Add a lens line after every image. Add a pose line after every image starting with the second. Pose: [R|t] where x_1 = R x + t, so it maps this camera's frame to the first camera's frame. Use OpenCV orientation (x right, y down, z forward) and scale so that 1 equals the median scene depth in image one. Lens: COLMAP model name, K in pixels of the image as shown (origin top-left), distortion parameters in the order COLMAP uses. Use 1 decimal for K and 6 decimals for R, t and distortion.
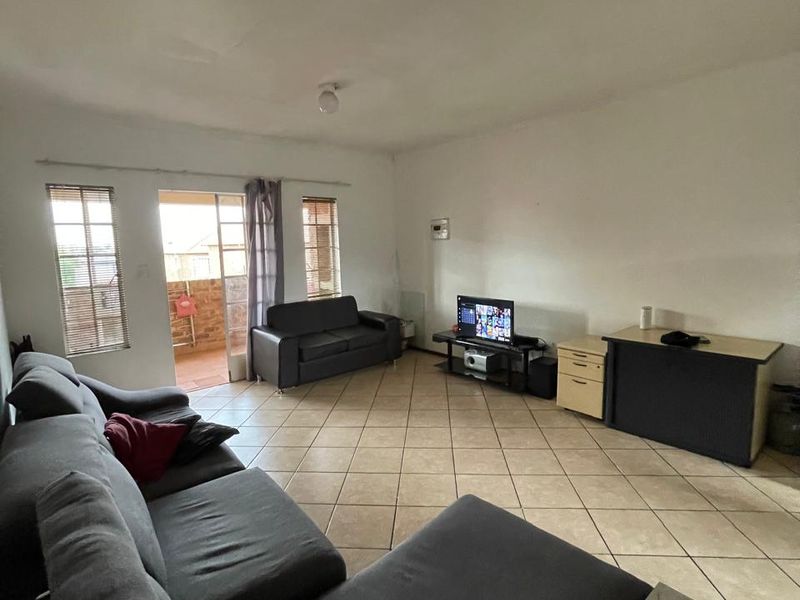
lens RADIAL K [[429.6, 0, 395.5], [0, 429.6, 297.7], [0, 0, 1]] dist [0.000694, -0.000032]
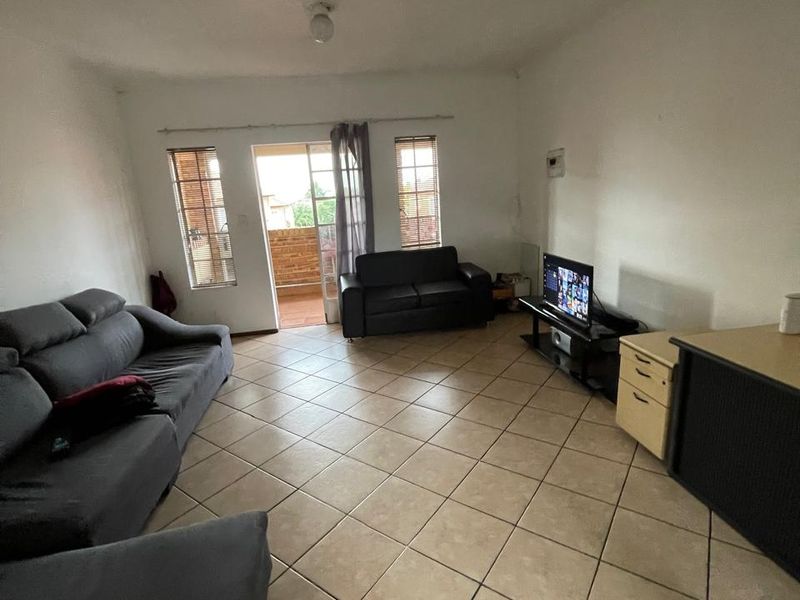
lens RADIAL K [[429.6, 0, 395.5], [0, 429.6, 297.7], [0, 0, 1]] dist [0.000694, -0.000032]
pose [[0.849893, 0.098453, -0.517676, 0.336828], [-0.024164, 0.988639, 0.148352, -0.034372], [0.526401, -0.113575, 0.842617, 0.205141]]
